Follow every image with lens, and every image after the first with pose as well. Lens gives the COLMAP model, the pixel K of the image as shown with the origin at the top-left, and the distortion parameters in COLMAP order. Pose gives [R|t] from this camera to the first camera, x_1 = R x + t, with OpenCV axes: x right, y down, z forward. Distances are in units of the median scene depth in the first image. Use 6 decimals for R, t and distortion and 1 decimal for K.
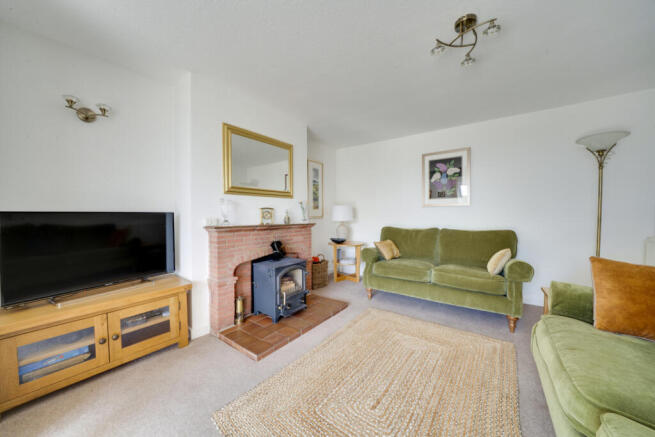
lens RADIAL K [[230.0, 0, 327.5], [0, 230.0, 218.5], [0, 0, 1]] dist [-0.019877, 0.000153]
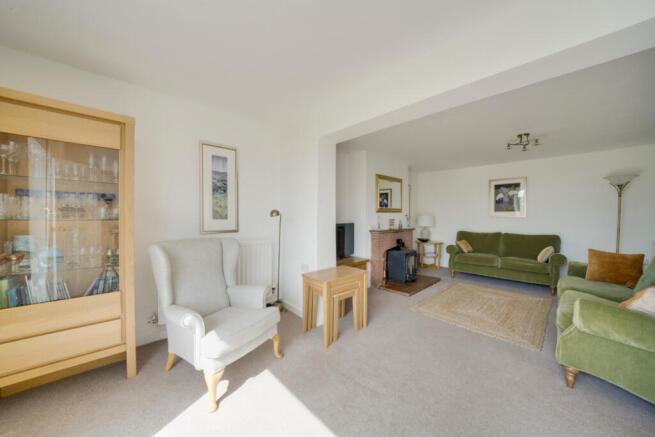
lens RADIAL K [[230.0, 0, 327.5], [0, 230.0, 218.5], [0, 0, 1]] dist [-0.019877, 0.000153]
pose [[0.985337, 0.006871, -0.170481, -0.468650], [-0.007116, 0.999974, -0.000826, -0.050028], [0.170471, 0.002027, 0.985361, -0.794325]]
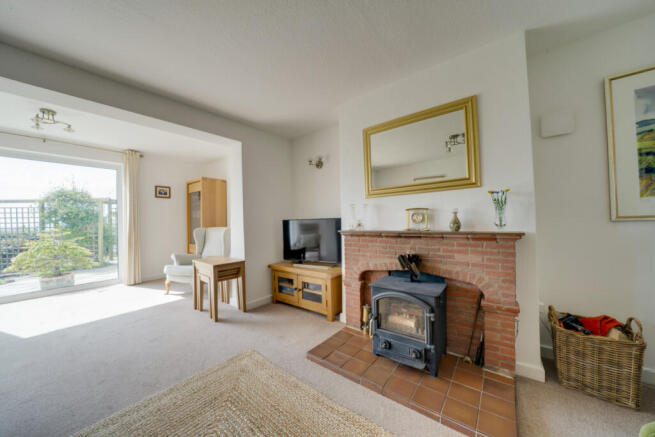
lens RADIAL K [[230.0, 0, 327.5], [0, 230.0, 218.5], [0, 0, 1]] dist [-0.019877, 0.000153]
pose [[-0.036144, -0.009414, -0.999302, 0.524235], [0.011540, 0.999885, -0.009836, -0.010237], [0.999280, -0.011888, -0.036031, 0.786581]]
